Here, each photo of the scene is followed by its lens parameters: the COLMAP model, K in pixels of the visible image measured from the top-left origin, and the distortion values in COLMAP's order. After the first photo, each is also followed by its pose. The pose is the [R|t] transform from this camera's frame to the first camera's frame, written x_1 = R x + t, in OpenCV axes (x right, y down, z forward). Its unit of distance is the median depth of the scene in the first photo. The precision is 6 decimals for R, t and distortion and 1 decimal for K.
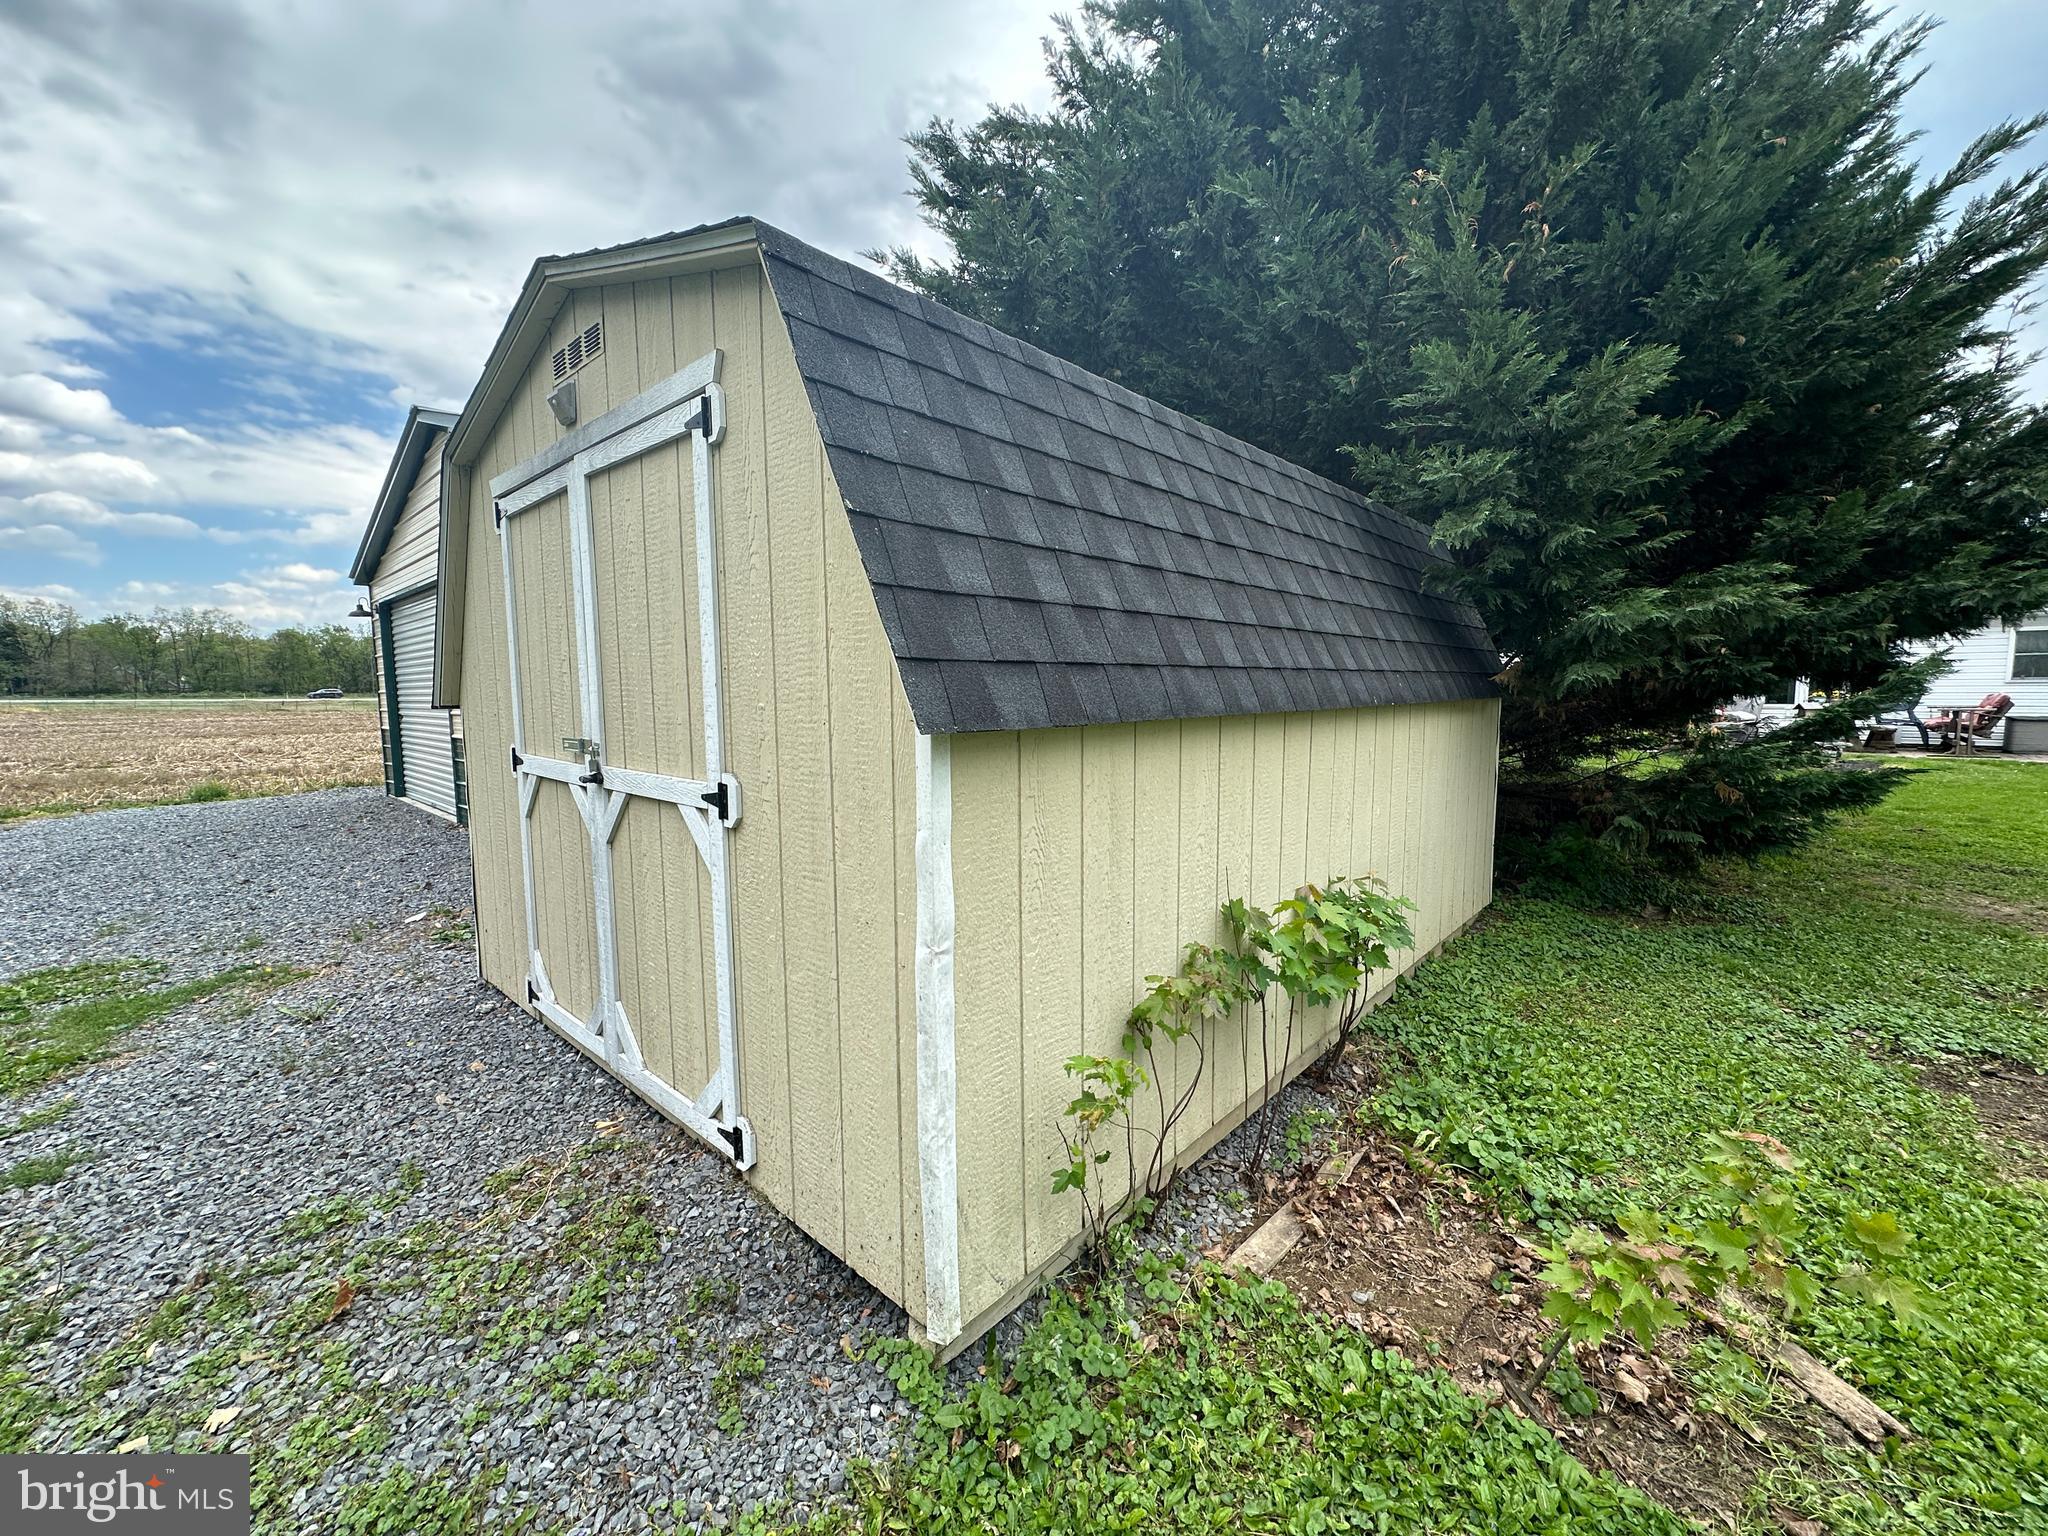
lens RADIAL K [[815.6, 0, 1009.7], [0, 815.6, 759.8], [0, 0, 1]] dist [-0.003444, 0.000529]
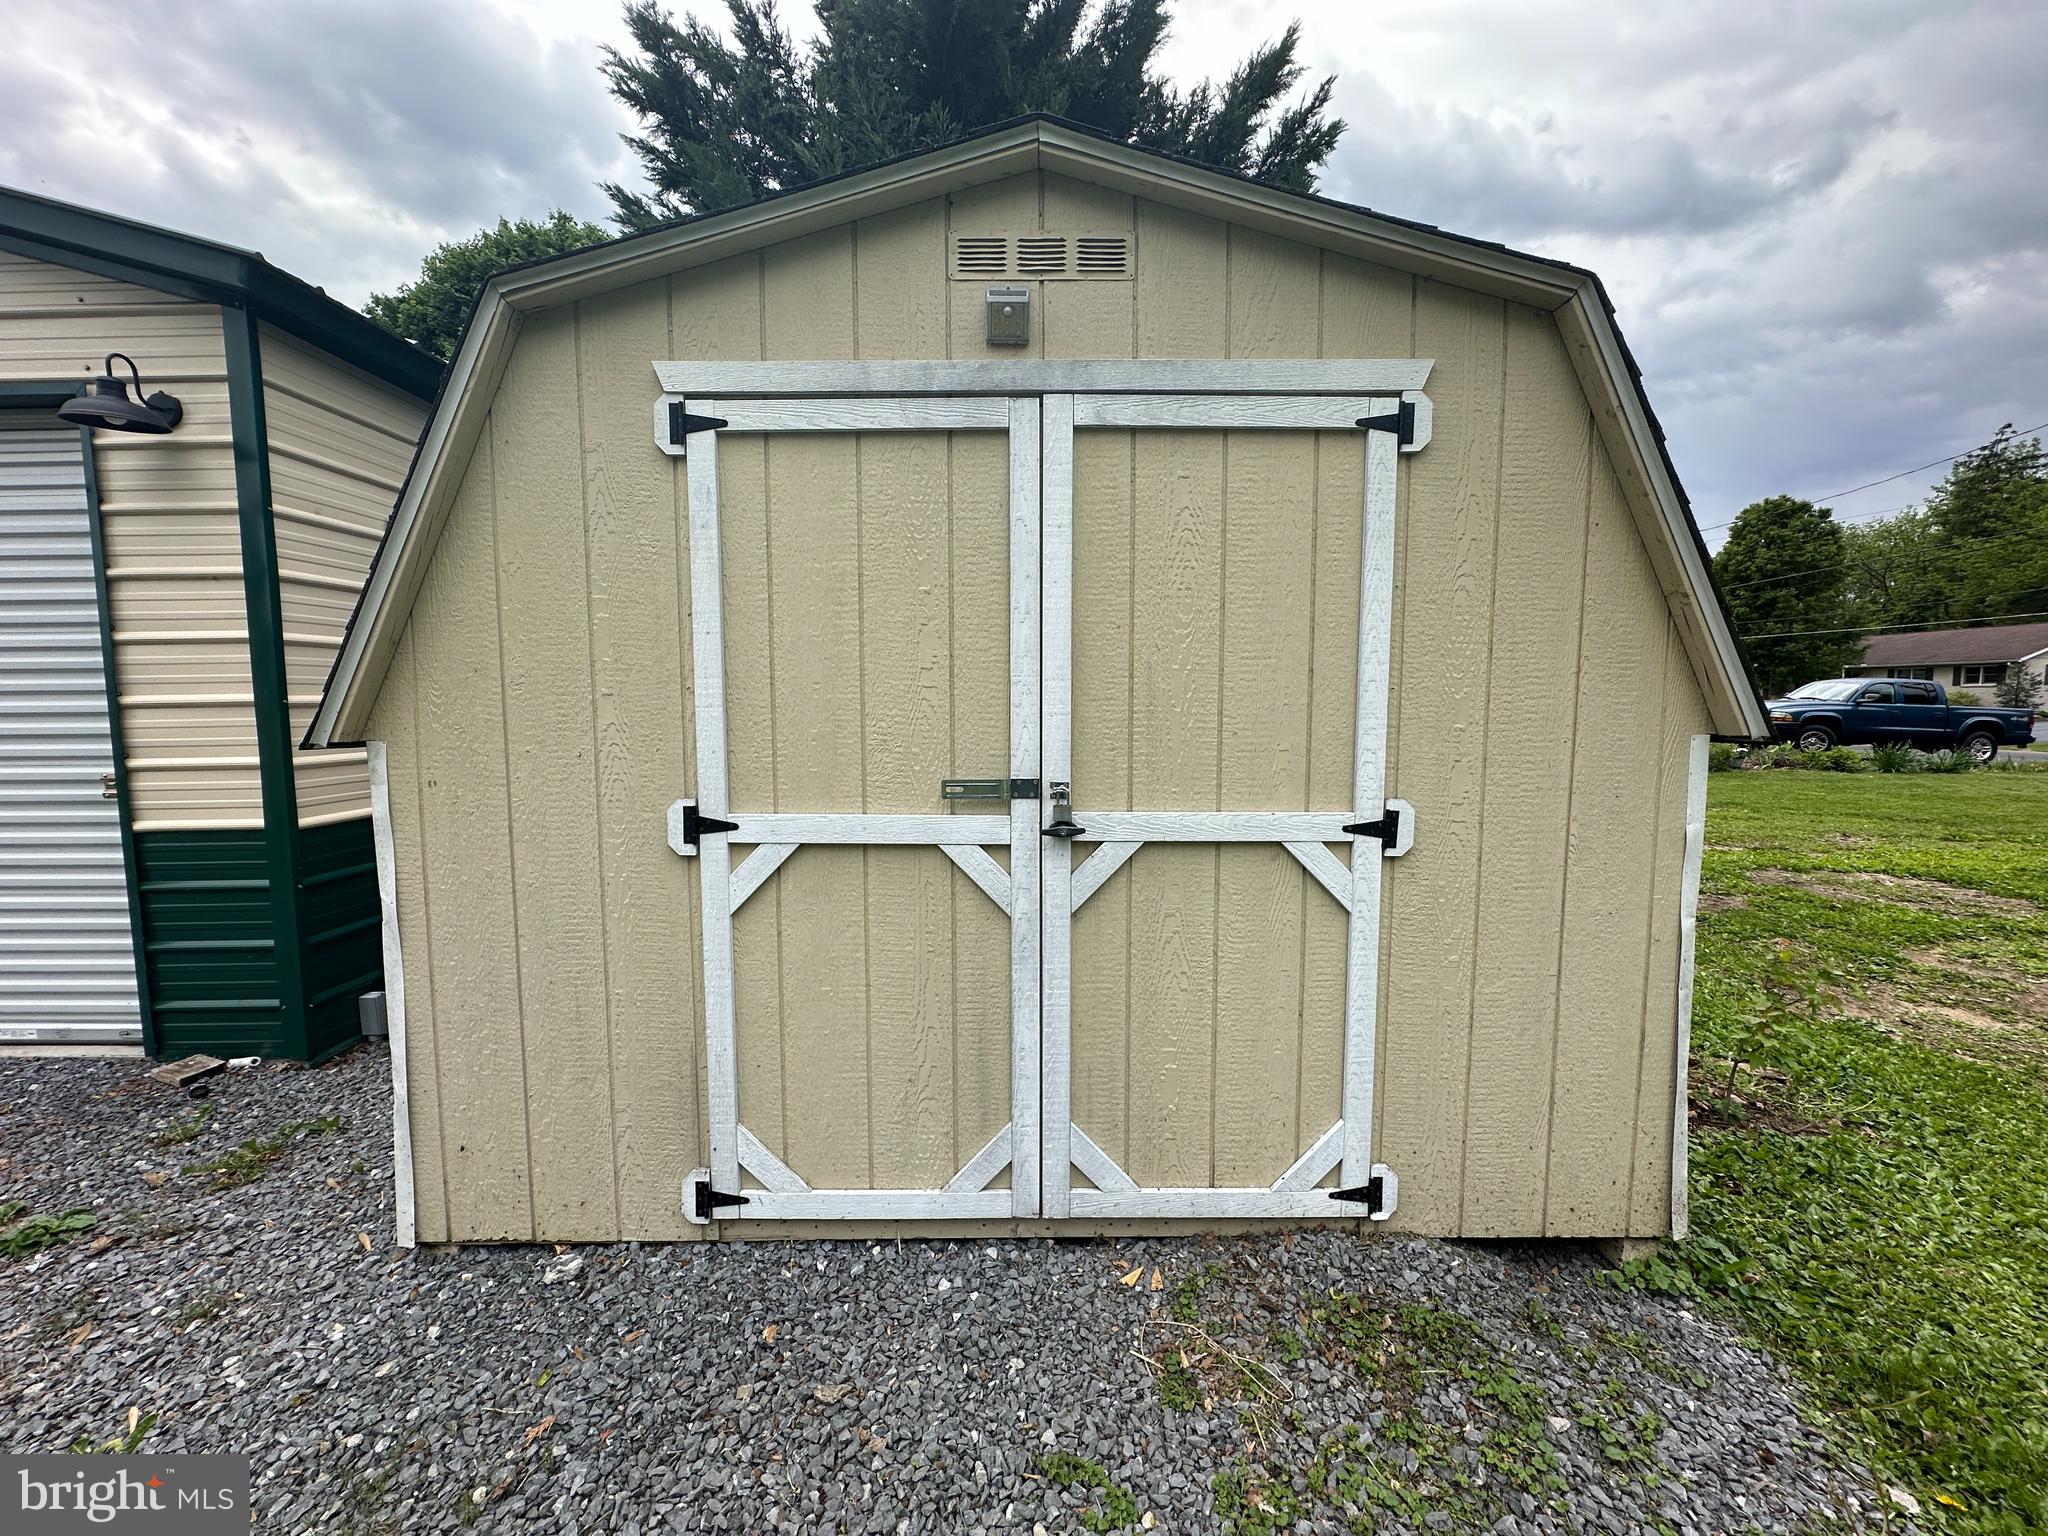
lens RADIAL K [[815.6, 0, 1042.4], [0, 815.6, 760.6], [0, 0, 1]] dist [-0.003444, 0.000529]
pose [[0.737225, -0.045795, 0.674094, -1.275330], [0.058439, 0.998283, 0.003907, -0.055548], [-0.673116, 0.036513, 0.738635, 0.569554]]
